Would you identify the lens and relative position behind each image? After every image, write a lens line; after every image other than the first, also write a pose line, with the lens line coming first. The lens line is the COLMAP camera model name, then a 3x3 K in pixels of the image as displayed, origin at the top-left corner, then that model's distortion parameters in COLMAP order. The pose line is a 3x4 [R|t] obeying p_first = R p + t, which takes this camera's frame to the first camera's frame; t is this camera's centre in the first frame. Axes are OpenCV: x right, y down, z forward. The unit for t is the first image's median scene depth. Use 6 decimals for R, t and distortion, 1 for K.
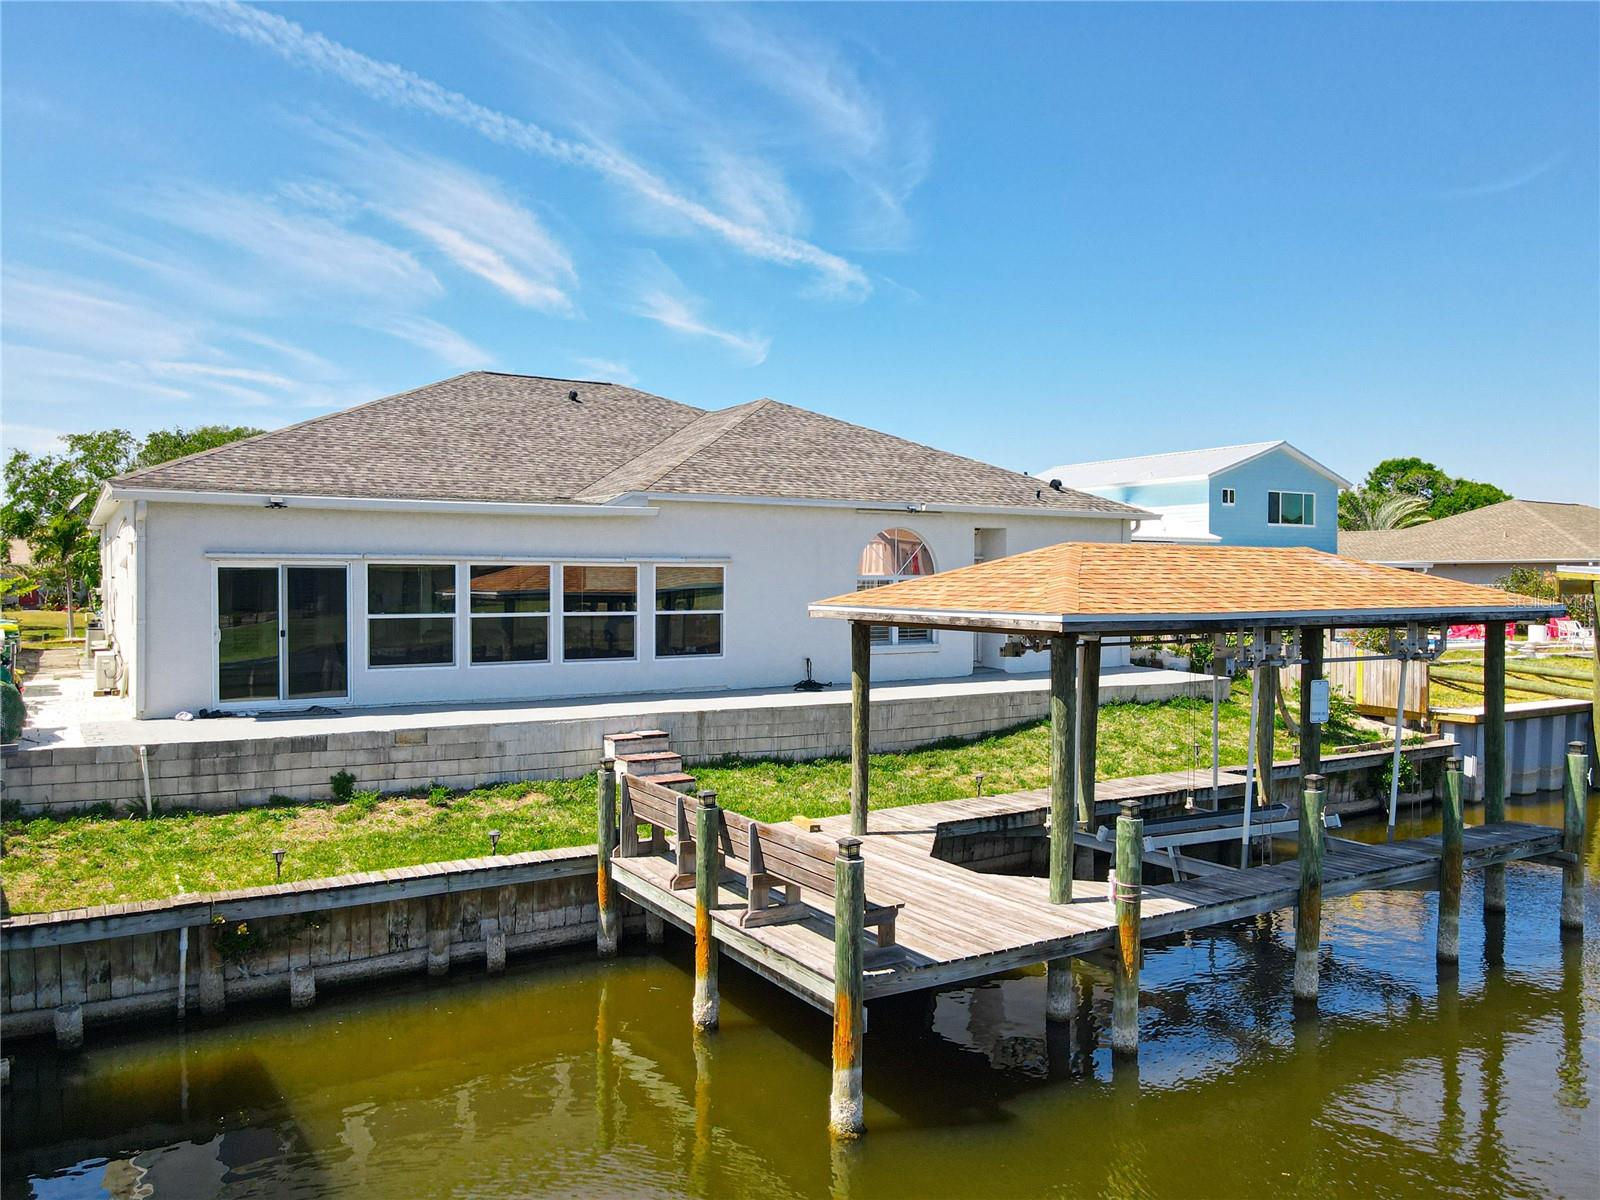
lens RADIAL K [[1163.4, 0, 791.0], [0, 1163.4, 608.3], [0, 0, 1]] dist [-0.030670, 0.061020]
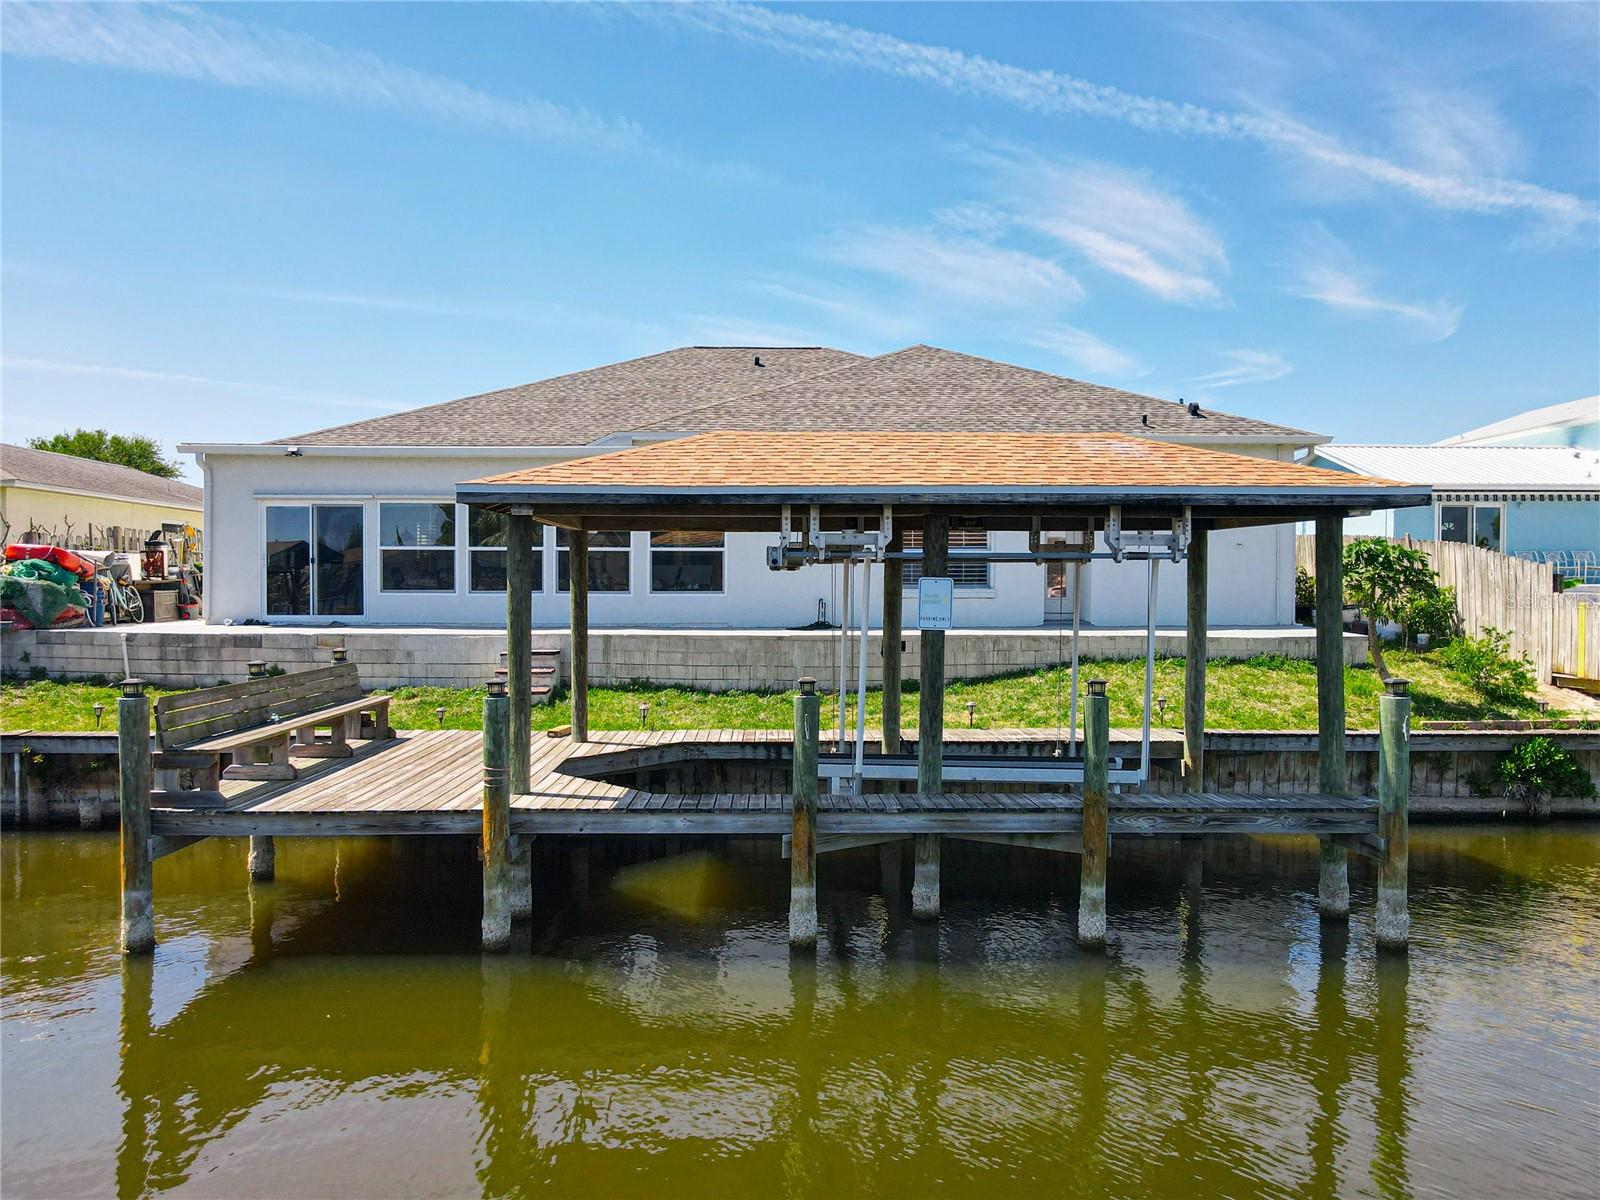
lens RADIAL K [[1150.8, 0, 803.4], [0, 1150.8, 700.9], [0, 0, 1]] dist [0.008355, -0.005798]
pose [[0.865407, 0.049081, -0.498660, 0.606013], [-0.012042, 0.996941, 0.077226, 0.067926], [0.500925, -0.060827, 0.863350, 0.205610]]
